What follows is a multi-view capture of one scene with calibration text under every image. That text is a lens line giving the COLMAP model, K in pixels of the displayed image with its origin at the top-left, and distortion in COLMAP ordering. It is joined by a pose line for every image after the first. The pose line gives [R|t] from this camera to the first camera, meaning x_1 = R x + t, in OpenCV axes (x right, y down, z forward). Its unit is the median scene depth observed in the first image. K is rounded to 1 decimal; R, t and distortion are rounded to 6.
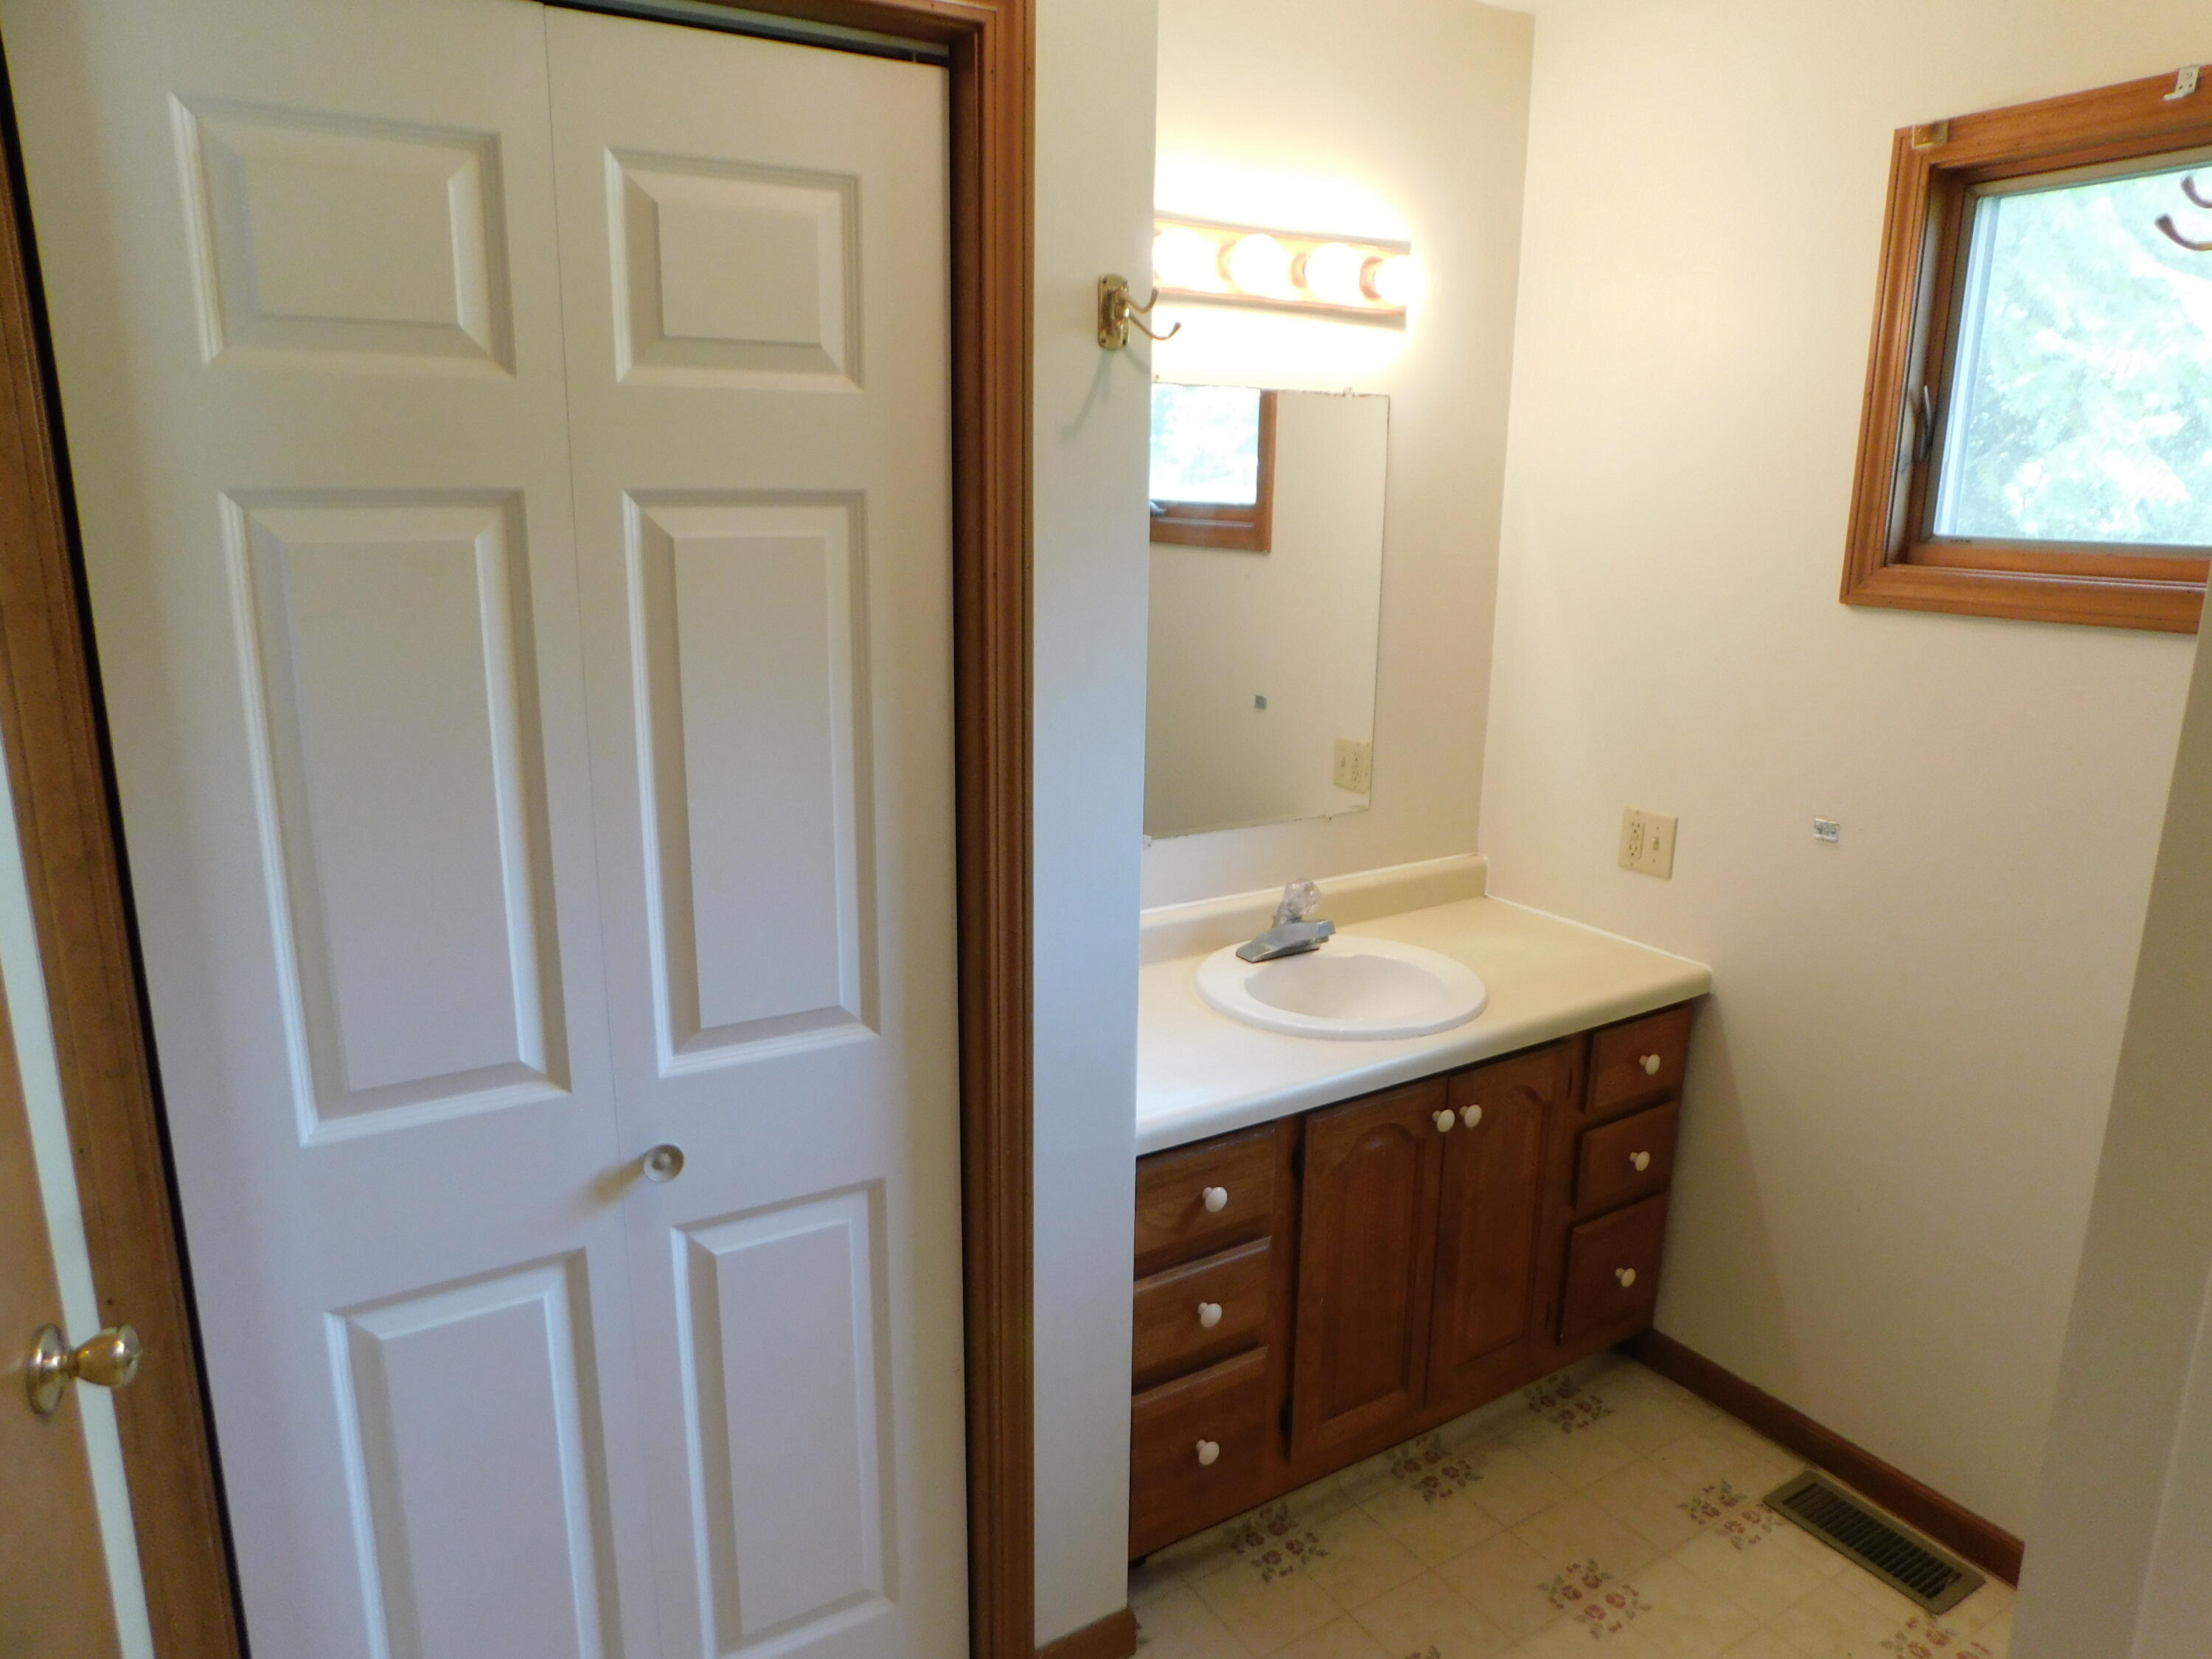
lens RADIAL K [[1471.7, 0, 1106.0], [0, 1471.7, 829.5], [0, 0, 1]] dist [-0.074590, 0.050777]
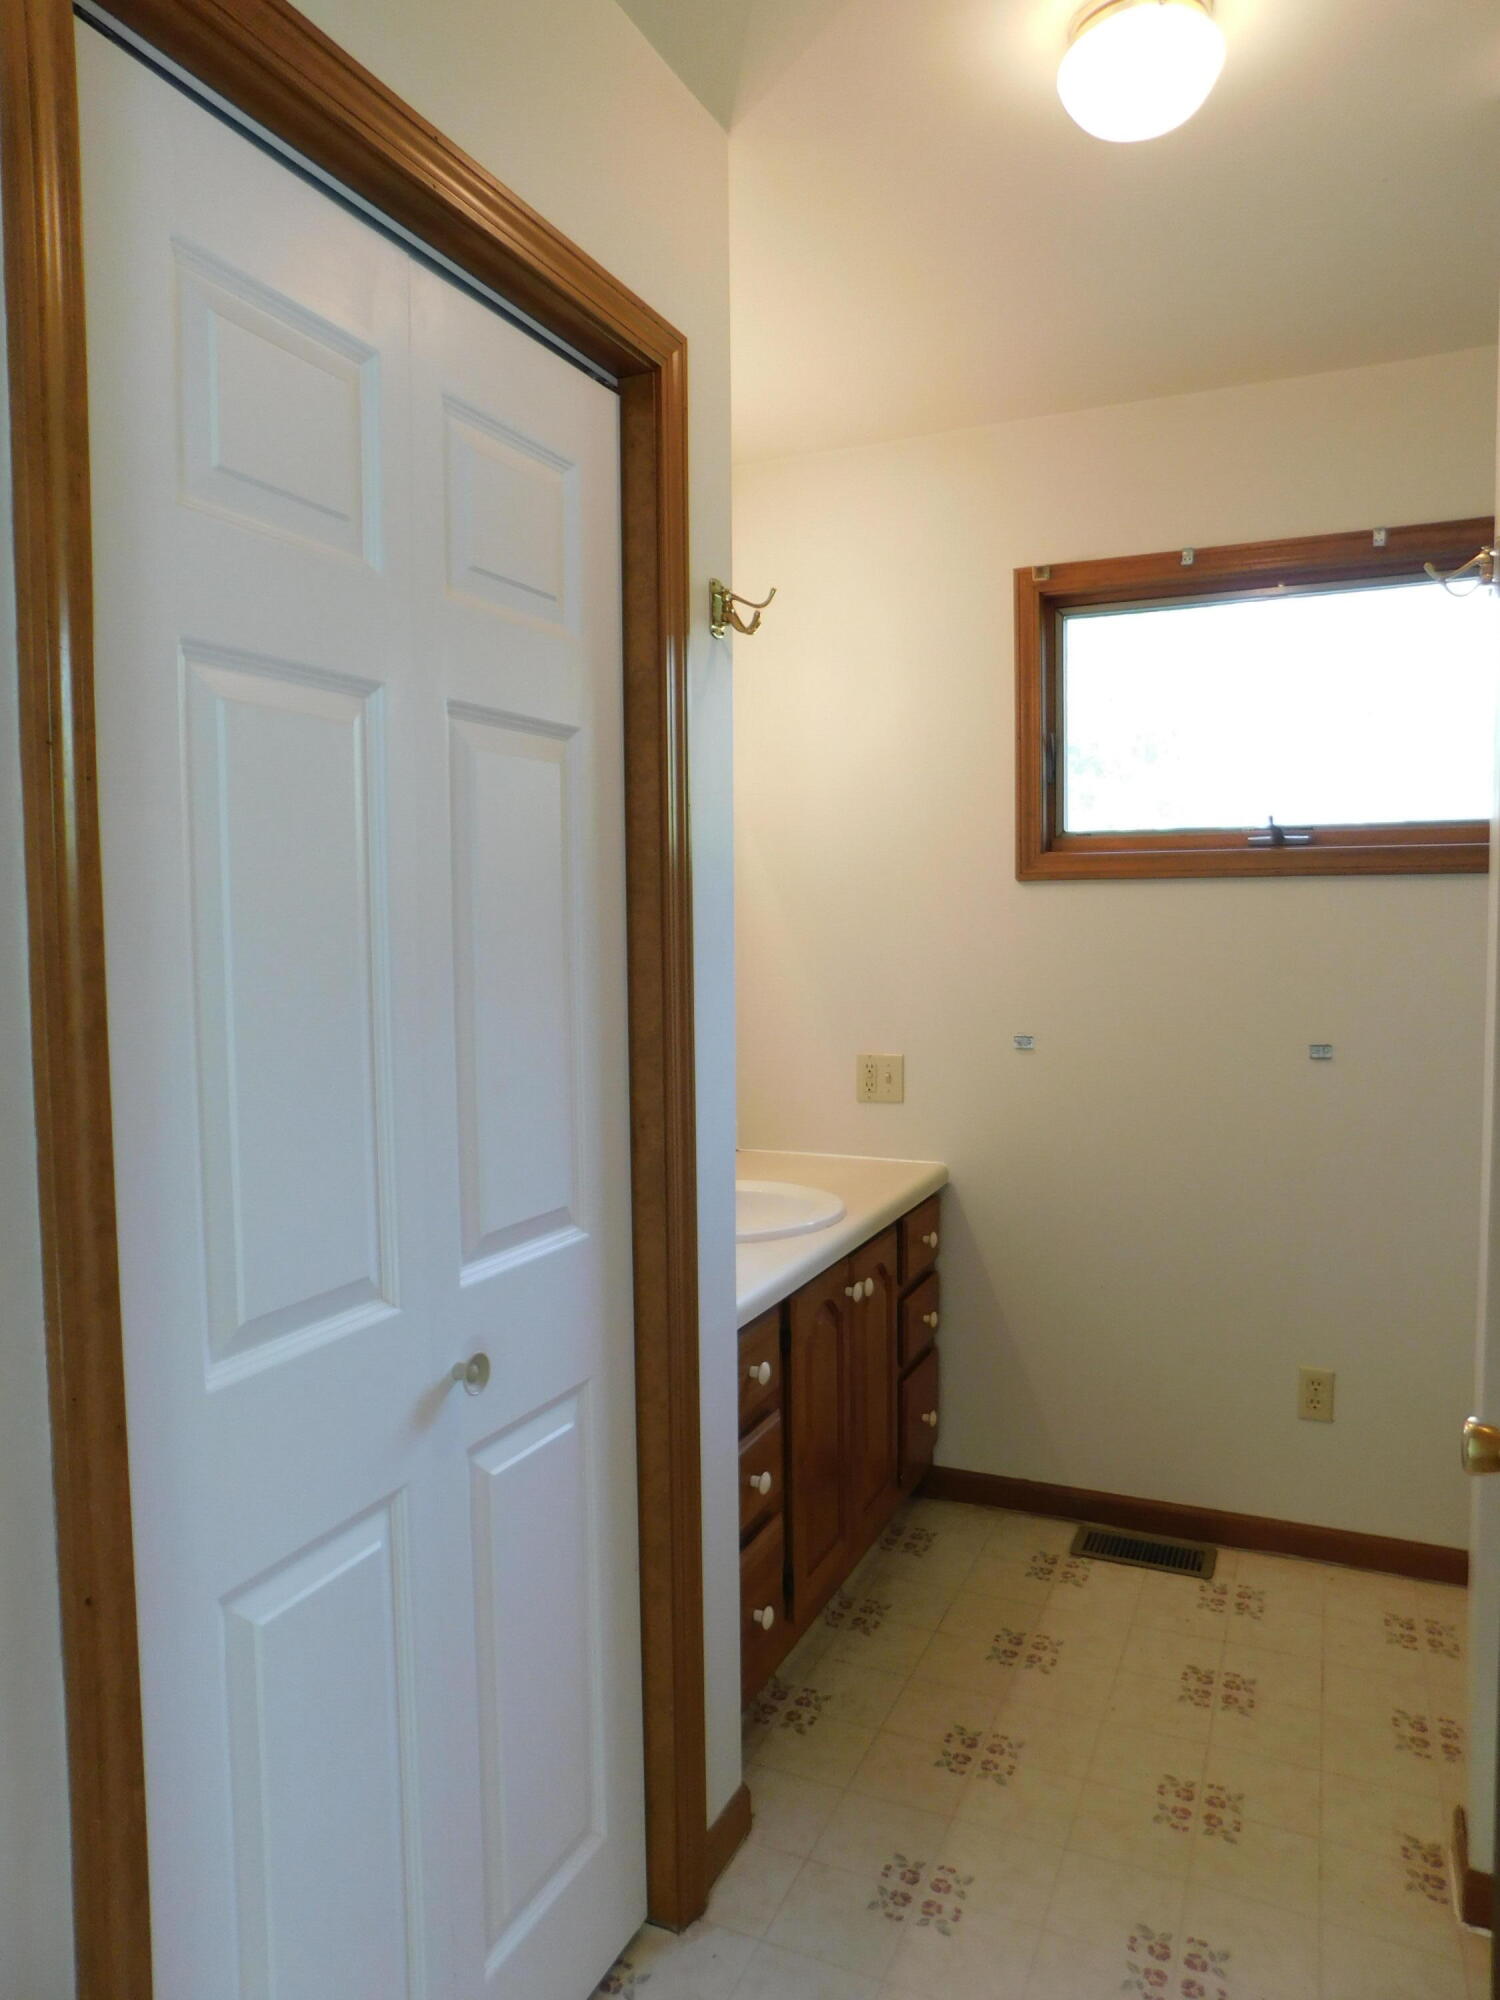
lens RADIAL K [[1324.1, 0, 750.0], [0, 1324.1, 1000.0], [0, 0, 1]] dist [-0.069855, 0.001764]
pose [[0.827276, -0.051381, 0.559441, -0.450458], [0.148620, 0.980347, -0.129734, 0.090193], [-0.541780, 0.190470, 0.818655, 0.101113]]
